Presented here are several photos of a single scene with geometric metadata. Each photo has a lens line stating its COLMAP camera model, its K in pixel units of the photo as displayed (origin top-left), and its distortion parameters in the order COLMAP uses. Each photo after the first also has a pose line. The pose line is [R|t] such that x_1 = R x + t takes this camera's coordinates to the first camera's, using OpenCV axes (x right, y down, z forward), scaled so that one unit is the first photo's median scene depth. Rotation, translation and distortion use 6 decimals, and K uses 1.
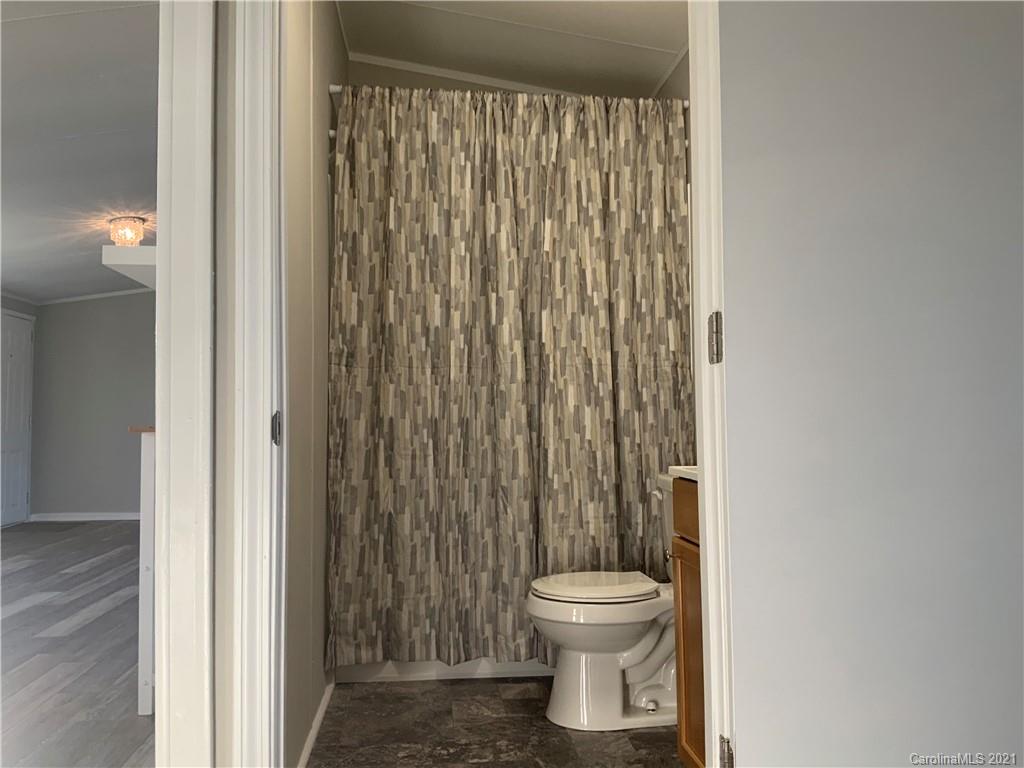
lens RADIAL K [[845.2, 0, 510.2], [0, 845.2, 380.7], [0, 0, 1]] dist [0.107306, -0.223959]
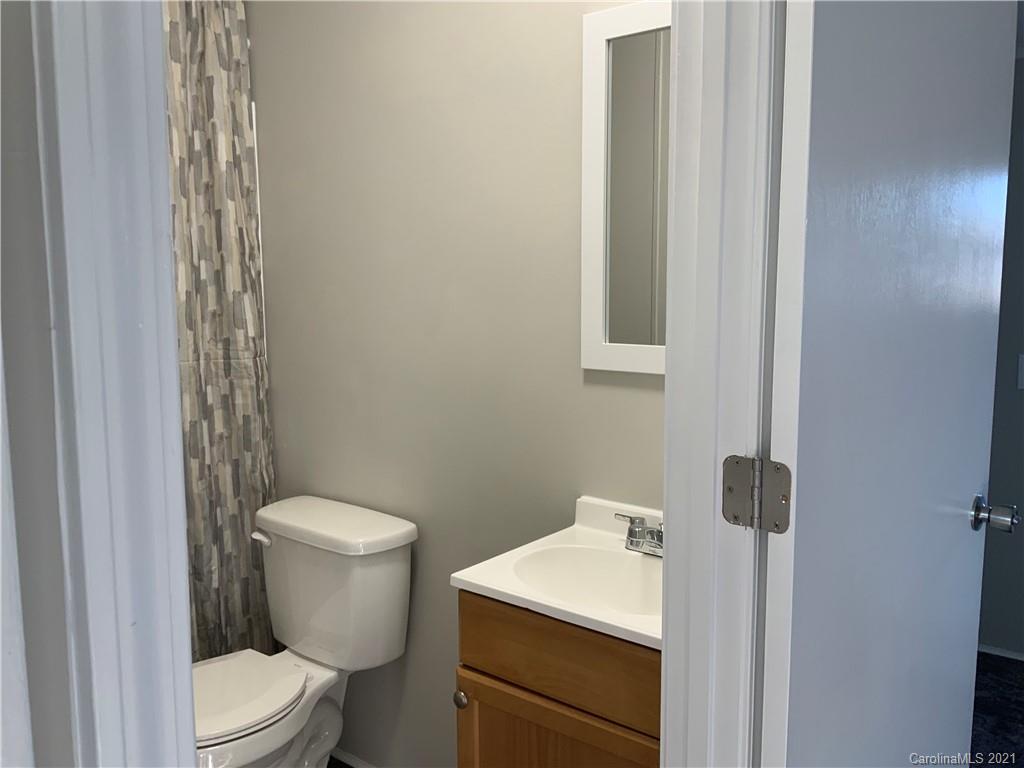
lens RADIAL K [[845.2, 0, 510.2], [0, 845.2, 380.7], [0, 0, 1]] dist [0.107306, -0.223959]
pose [[0.699156, -0.073024, 0.711230, -0.183138], [-0.040043, 0.989210, 0.140929, -0.110452], [-0.713847, -0.127011, 0.688687, 0.315133]]
